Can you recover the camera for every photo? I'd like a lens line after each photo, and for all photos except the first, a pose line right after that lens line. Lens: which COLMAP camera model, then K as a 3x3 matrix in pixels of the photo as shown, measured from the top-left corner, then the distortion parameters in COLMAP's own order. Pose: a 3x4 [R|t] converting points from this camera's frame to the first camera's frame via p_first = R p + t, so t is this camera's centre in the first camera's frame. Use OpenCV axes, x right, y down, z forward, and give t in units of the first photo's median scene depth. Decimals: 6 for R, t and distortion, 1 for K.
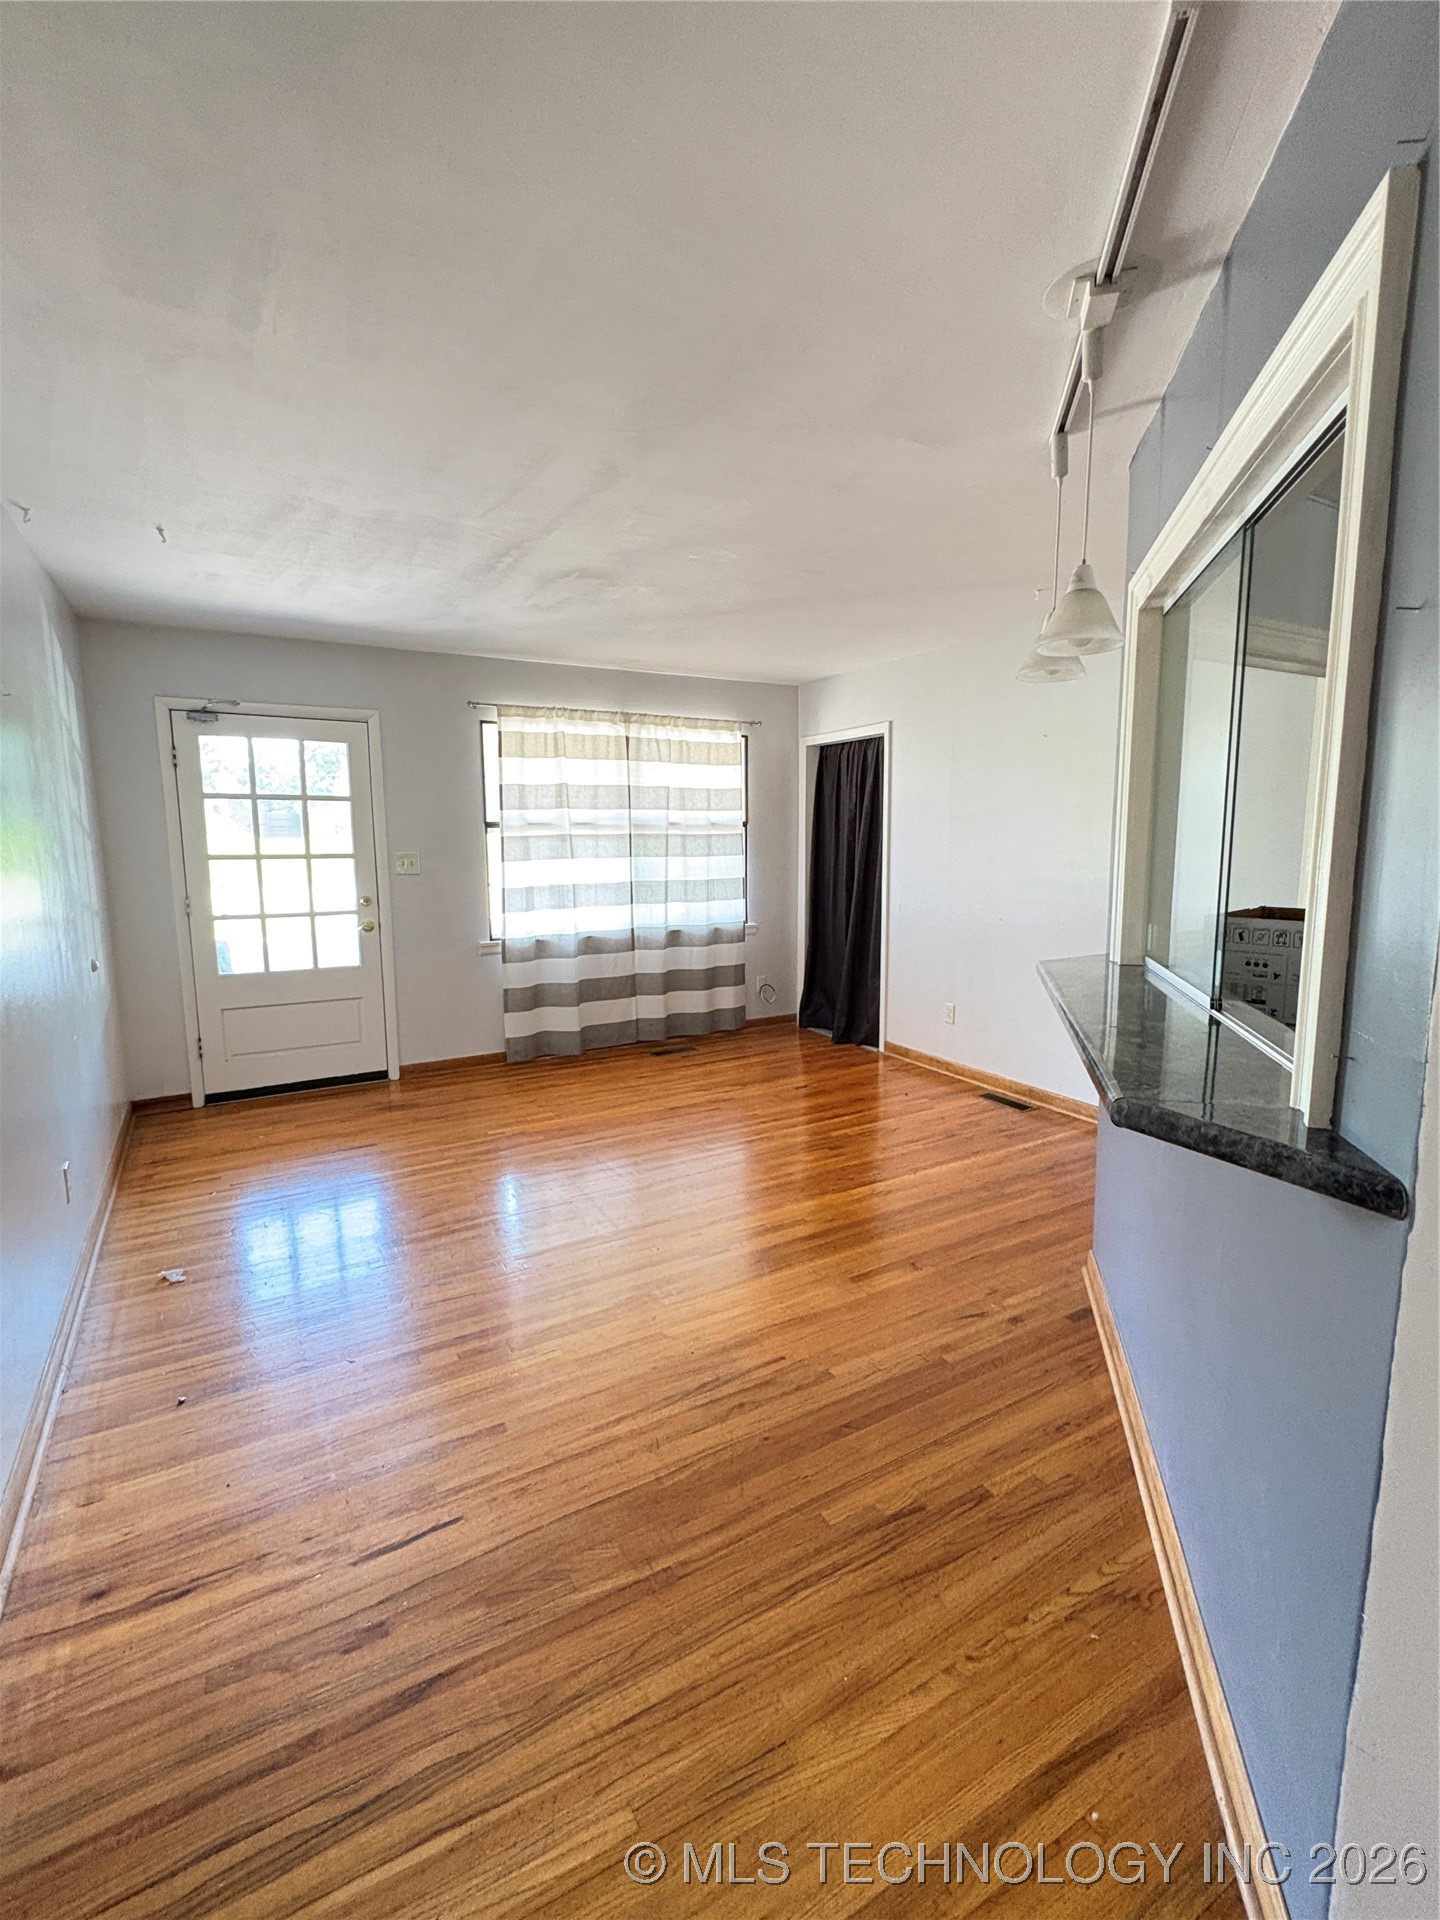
lens RADIAL K [[850.9, 0, 720.0], [0, 850.9, 960.0], [0, 0, 1]] dist [-0.001486, 0.000013]
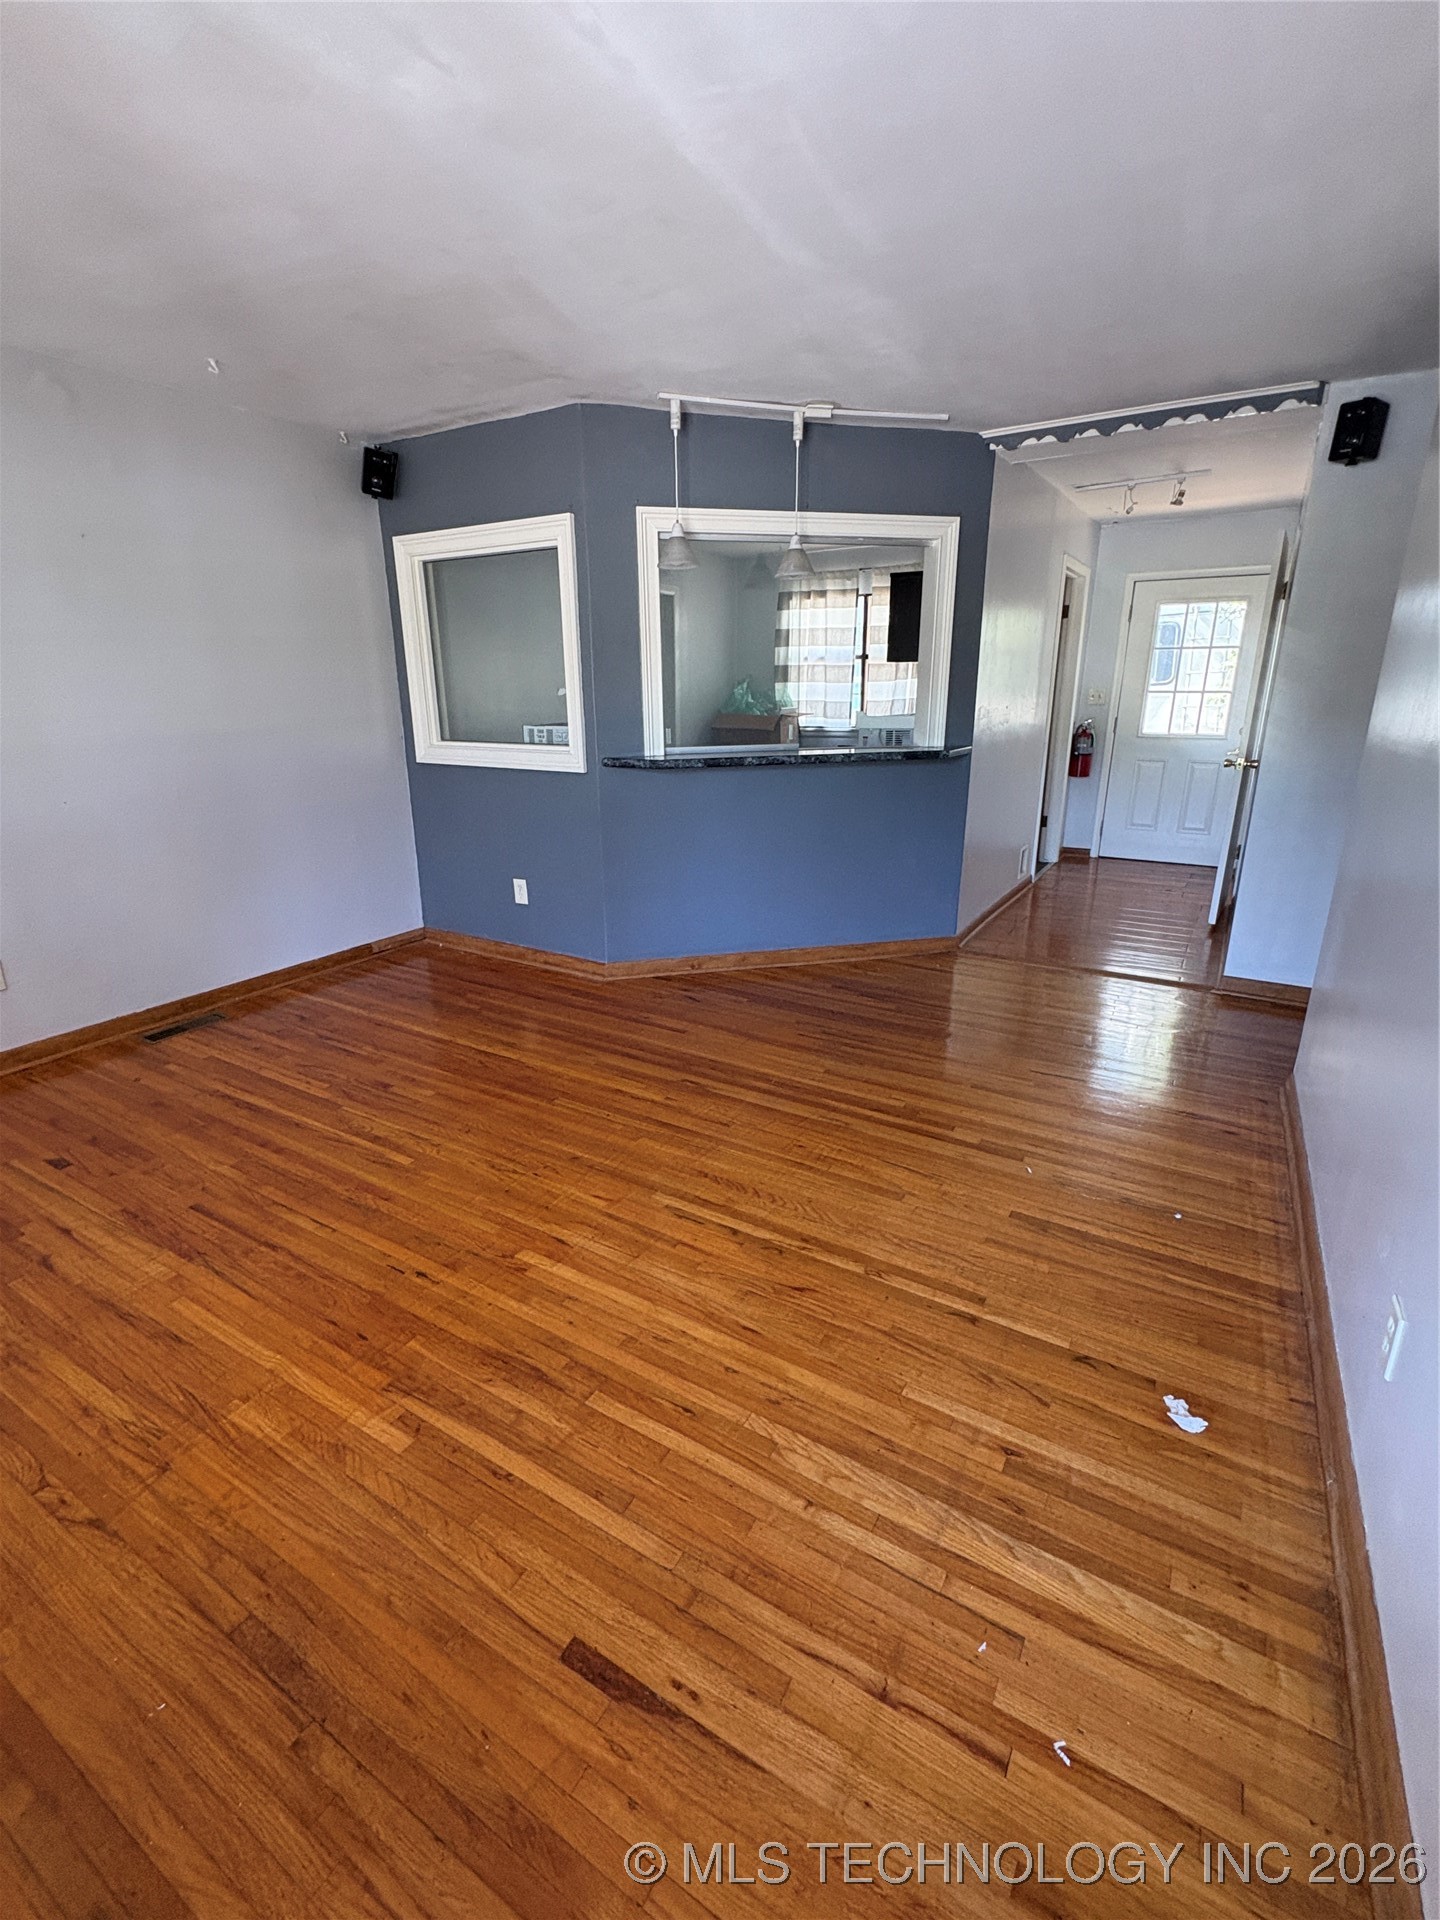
lens RADIAL K [[850.9, 0, 720.0], [0, 850.9, 960.0], [0, 0, 1]] dist [-0.001486, 0.000013]
pose [[-0.491369, -0.258875, 0.831589, -1.180257], [0.136494, 0.920118, 0.367085, -0.242836], [-0.860189, 0.293881, -0.416783, 1.887094]]
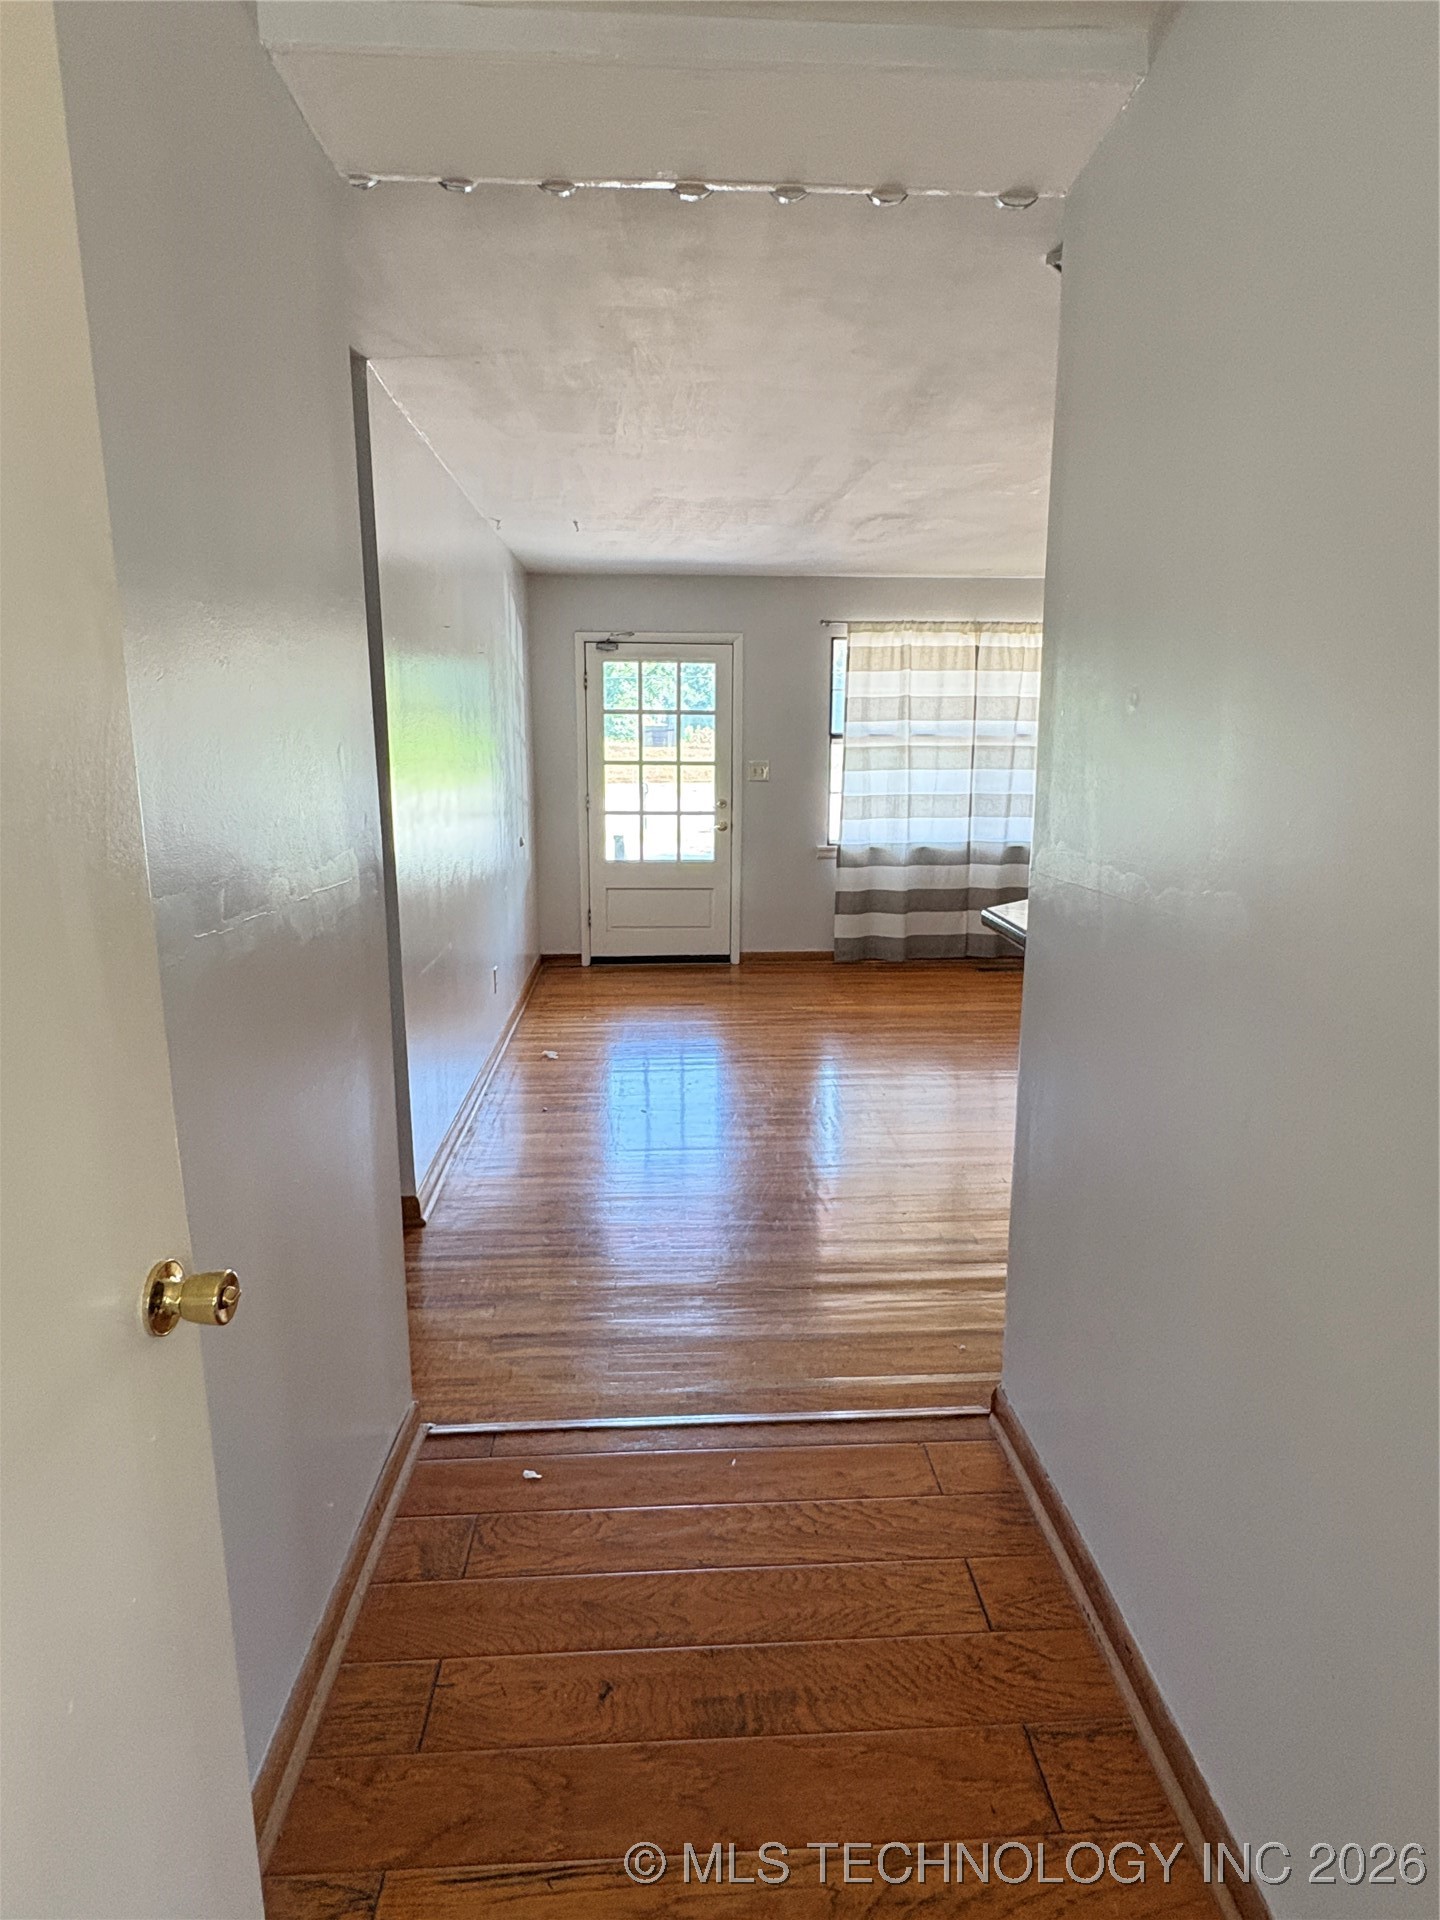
lens RADIAL K [[1050.7, 0, 720.0], [0, 1050.7, 960.0], [0, 0, 1]] dist [-0.001852, -0.000056]
pose [[0.893188, 0.096661, -0.439173, 0.205193], [-0.071607, 0.994736, 0.073305, 0.033648], [0.443946, -0.034028, 0.895407, -0.249566]]
